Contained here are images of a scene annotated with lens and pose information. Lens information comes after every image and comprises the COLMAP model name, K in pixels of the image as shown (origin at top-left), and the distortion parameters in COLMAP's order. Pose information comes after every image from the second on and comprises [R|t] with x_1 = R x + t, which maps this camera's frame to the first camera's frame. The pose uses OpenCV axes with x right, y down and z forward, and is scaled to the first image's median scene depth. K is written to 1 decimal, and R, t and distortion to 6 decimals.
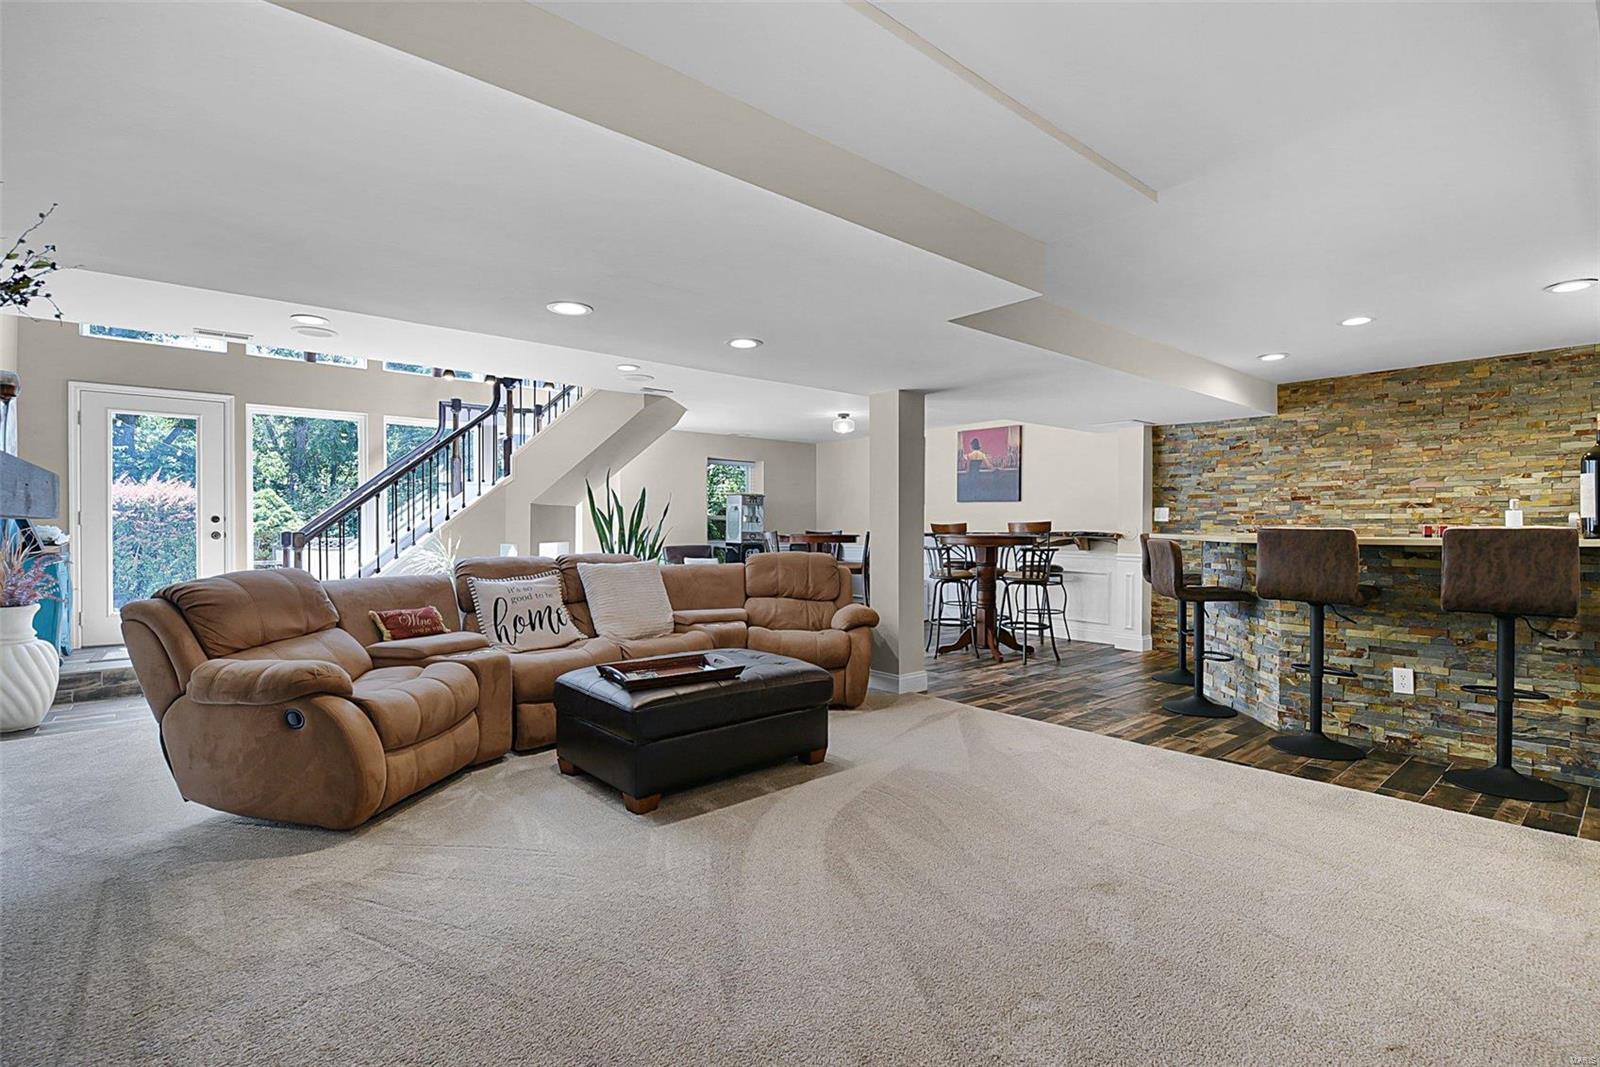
lens RADIAL K [[758.7, 0, 796.6], [0, 758.7, 532.5], [0, 0, 1]] dist [-0.003349, -0.000283]
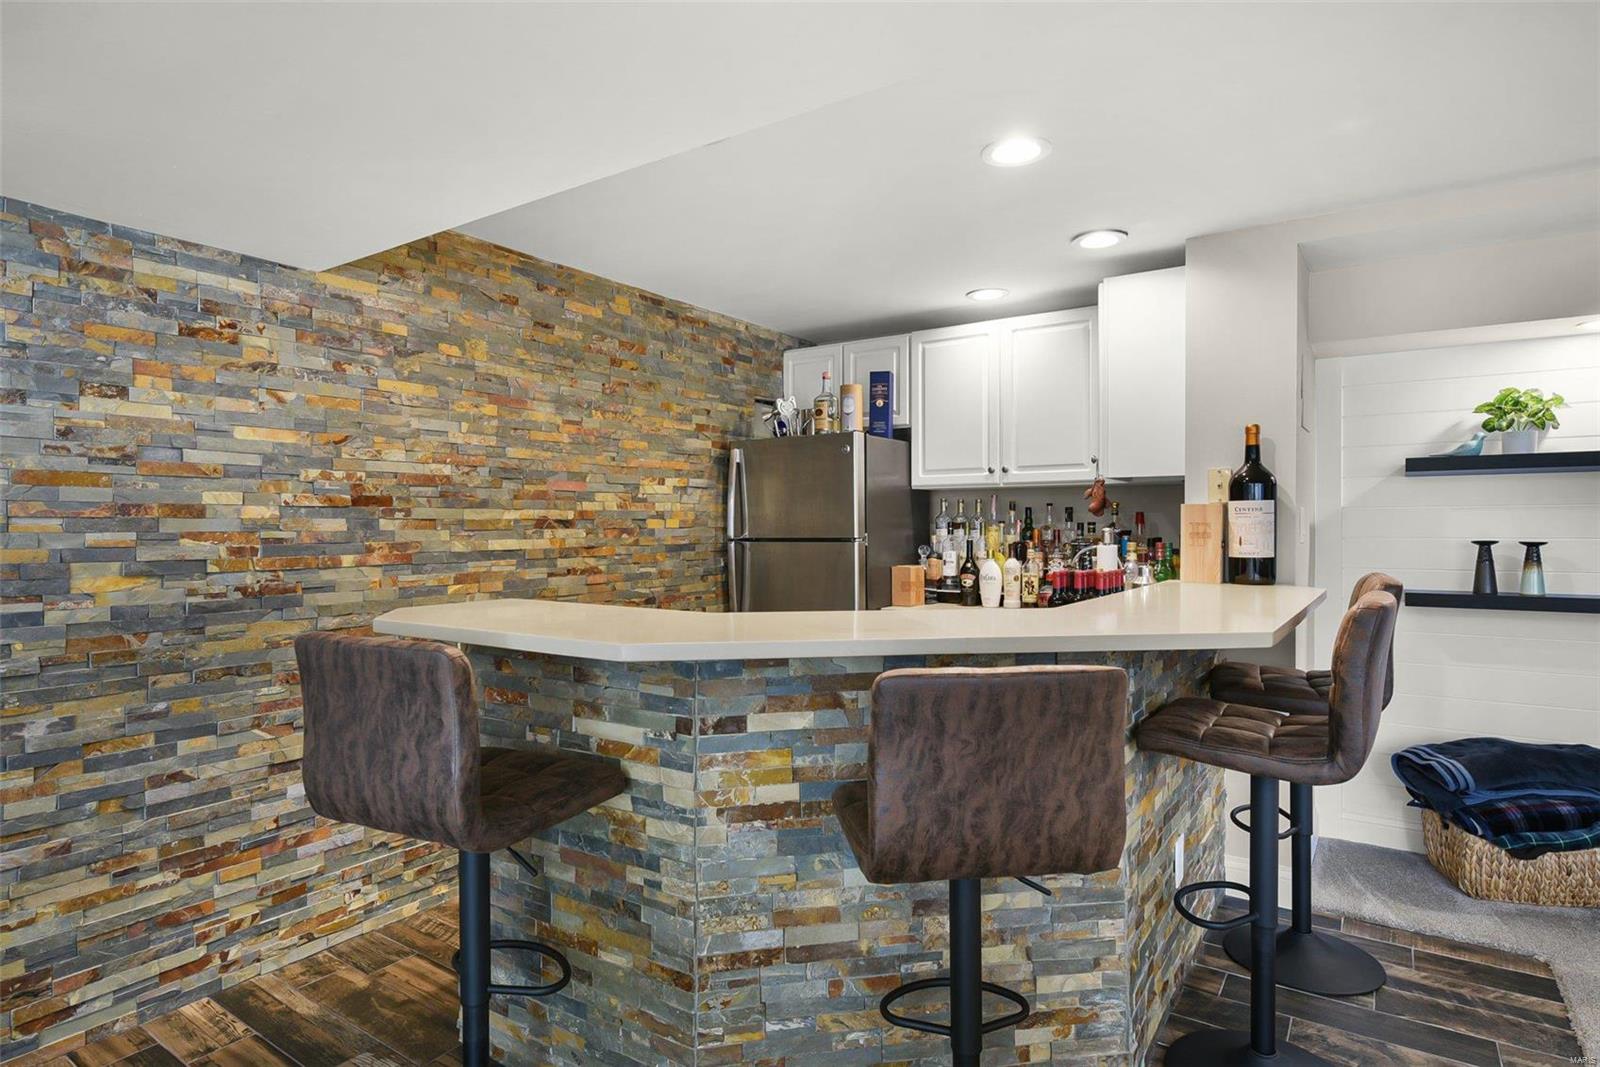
lens RADIAL K [[859.9, 0, 803.2], [0, 859.9, 530.7], [0, 0, 1]] dist [-0.001484, -0.000410]
pose [[-0.253650, -0.003460, 0.967290, 0.179550], [0.011349, 0.999914, 0.006552, -0.030936], [-0.967230, 0.012640, -0.253589, 0.927737]]
